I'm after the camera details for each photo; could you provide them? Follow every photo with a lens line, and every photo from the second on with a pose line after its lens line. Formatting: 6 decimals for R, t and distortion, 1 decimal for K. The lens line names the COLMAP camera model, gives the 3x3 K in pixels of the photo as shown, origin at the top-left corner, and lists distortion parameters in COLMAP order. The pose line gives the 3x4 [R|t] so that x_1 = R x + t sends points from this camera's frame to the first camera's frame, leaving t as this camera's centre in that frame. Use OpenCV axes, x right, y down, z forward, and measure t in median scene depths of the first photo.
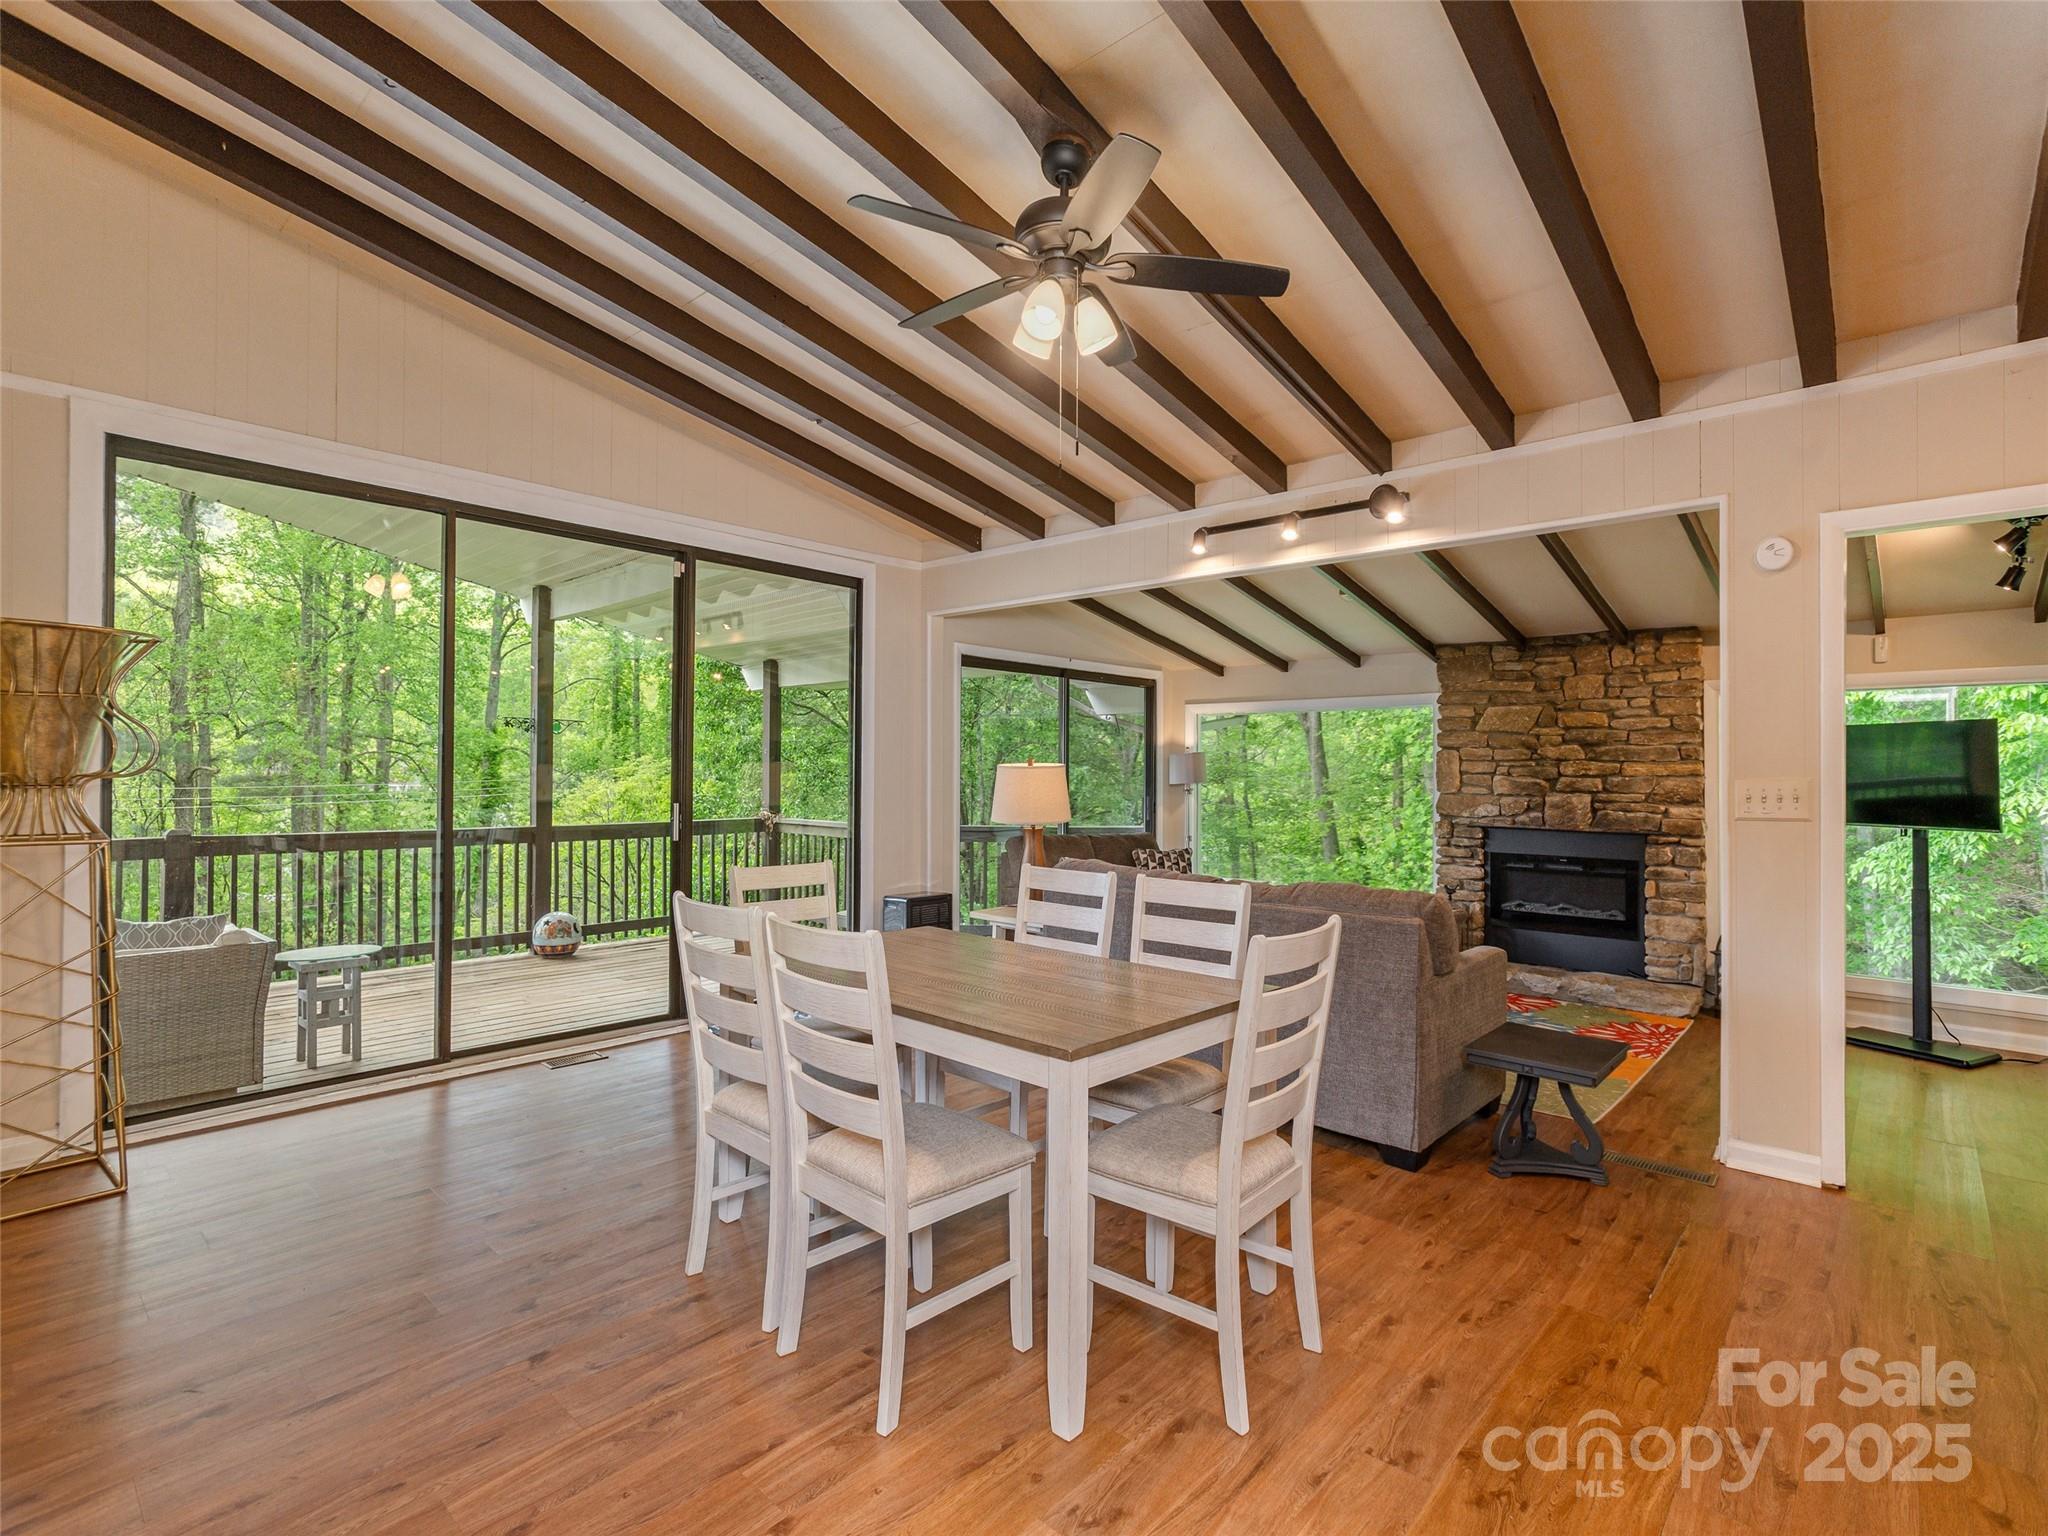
lens RADIAL K [[1003.7, 0, 1032.5], [0, 1003.7, 701.6], [0, 0, 1]] dist [-0.001050, 0.008521]
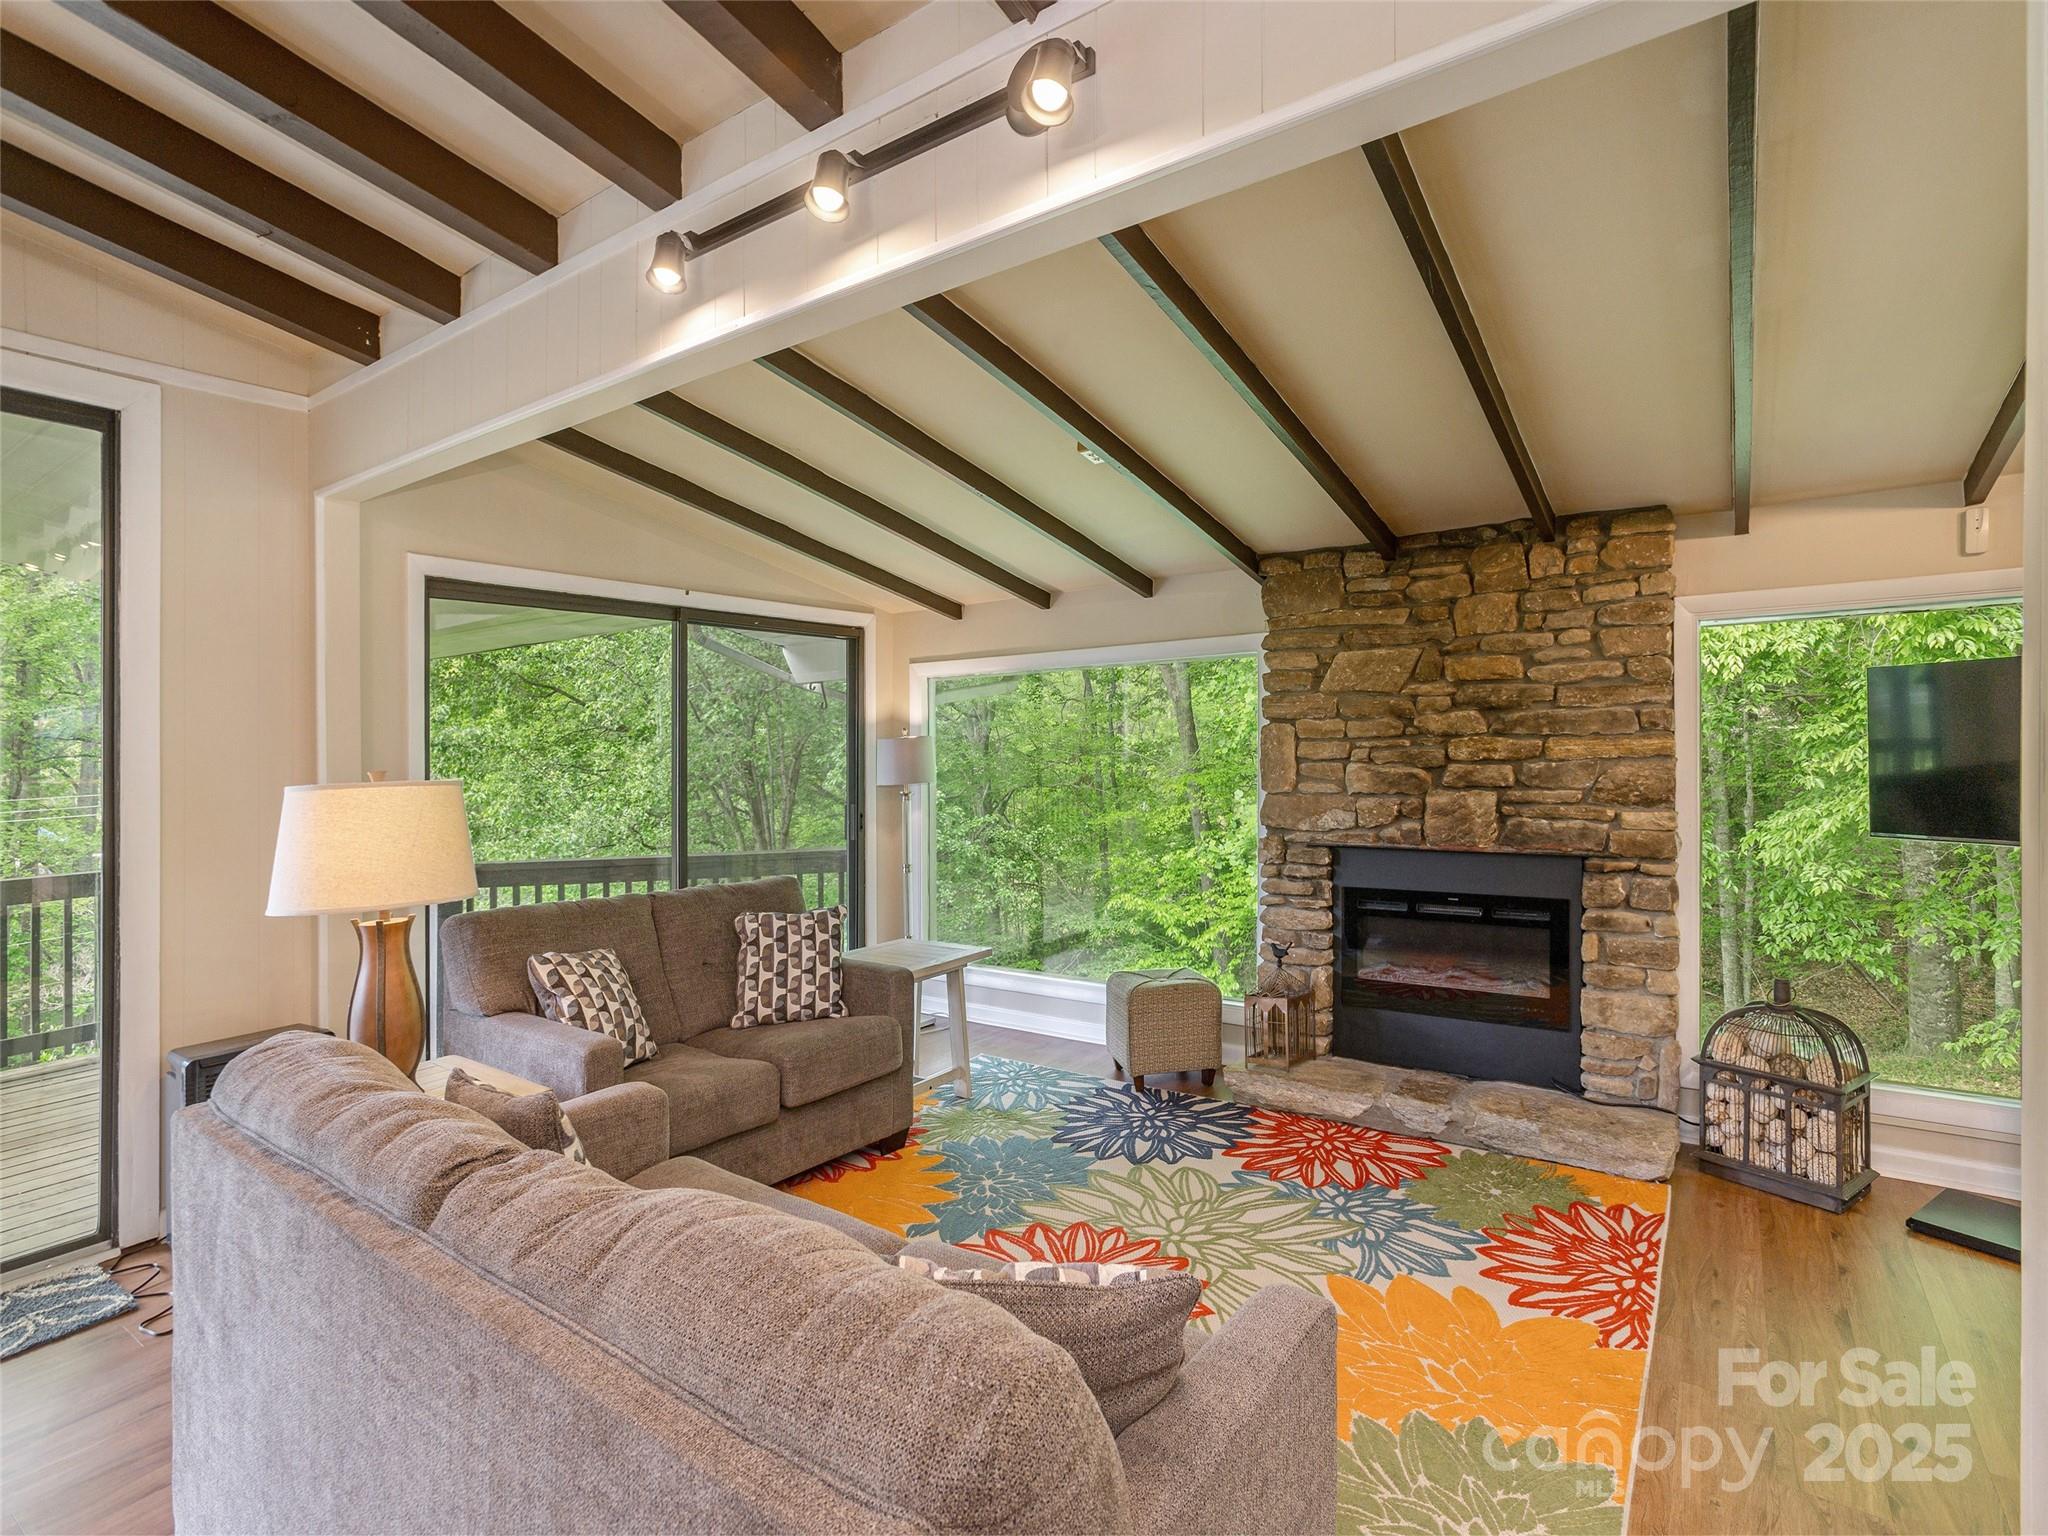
lens RADIAL K [[1003.7, 0, 1080.9], [0, 1003.7, 739.1], [0, 0, 1]] dist [-0.001050, 0.008521]
pose [[0.988857, -0.031820, 0.145430, 0.218717], [0.022674, 0.997685, 0.064119, 0.016247], [-0.147134, -0.060107, 0.987289, 0.435981]]
